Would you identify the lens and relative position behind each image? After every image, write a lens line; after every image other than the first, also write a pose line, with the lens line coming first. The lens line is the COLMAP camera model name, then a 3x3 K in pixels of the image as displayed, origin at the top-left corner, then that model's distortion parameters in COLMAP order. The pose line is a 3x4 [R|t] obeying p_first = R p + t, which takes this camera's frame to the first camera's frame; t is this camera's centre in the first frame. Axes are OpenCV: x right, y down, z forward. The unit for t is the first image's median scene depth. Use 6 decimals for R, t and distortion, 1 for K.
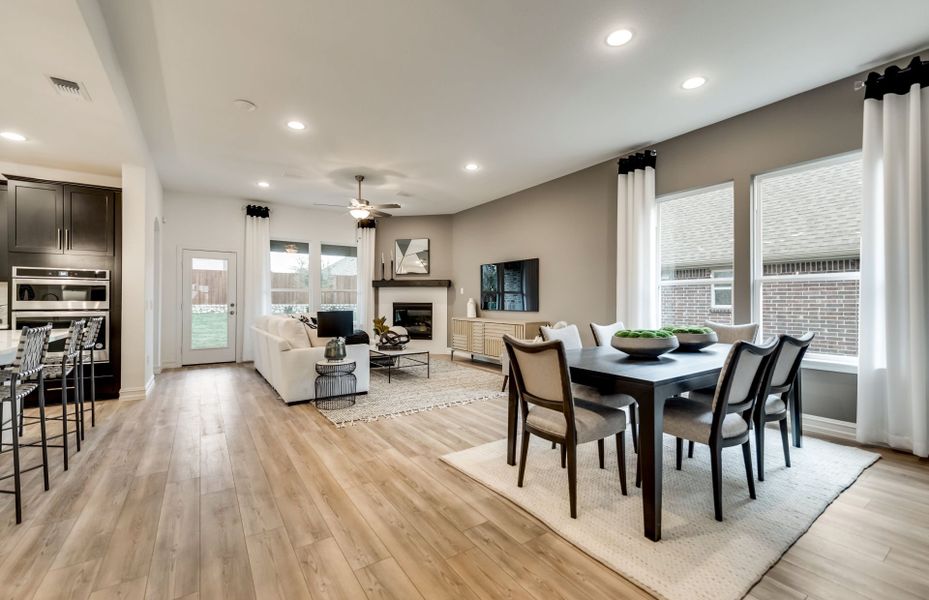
lens RADIAL K [[384.8, 0, 468.8], [0, 384.8, 300.4], [0, 0, 1]] dist [0.000488, -0.000806]
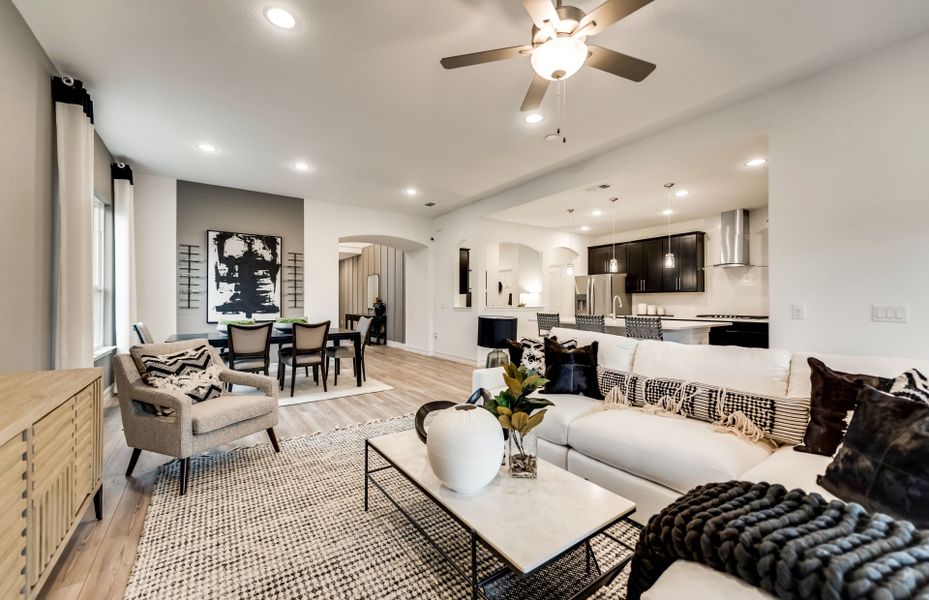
lens RADIAL K [[368.5, 0, 465.9], [0, 368.5, 301.0], [0, 0, 1]] dist [0.006706, -0.000682]
pose [[-0.999942, -0.008120, -0.007049, -0.250868], [-0.008111, 0.999966, -0.001293, -0.001919], [0.007059, -0.001236, -0.999974, 1.748685]]
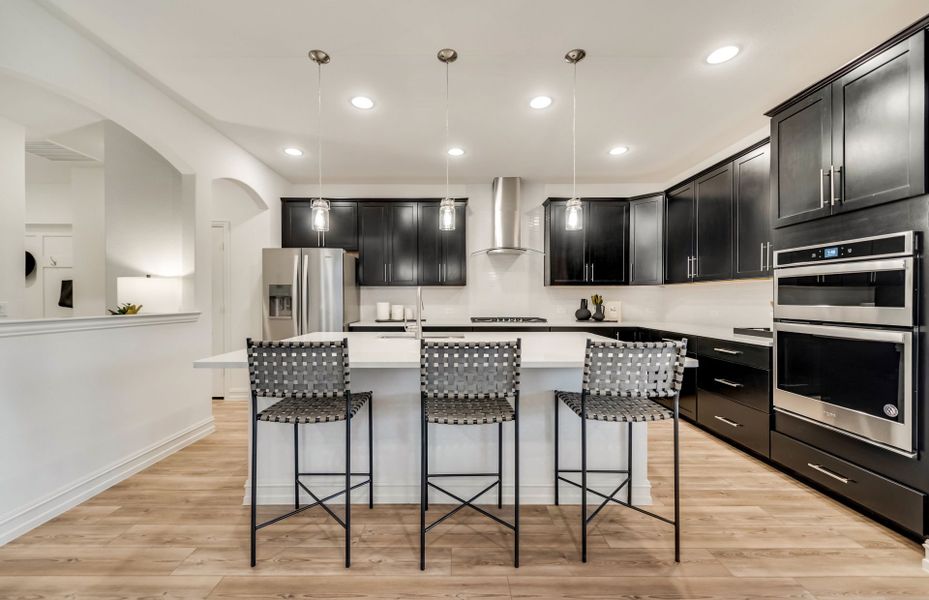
lens RADIAL K [[368.5, 0, 453.7], [0, 368.5, 305.0], [0, 0, 1]] dist [0.006706, -0.000682]
pose [[-0.574240, 0.004330, -0.818675, -0.329930], [-0.005090, 0.999948, 0.008859, -0.000762], [0.818671, 0.009254, -0.574188, 0.821354]]
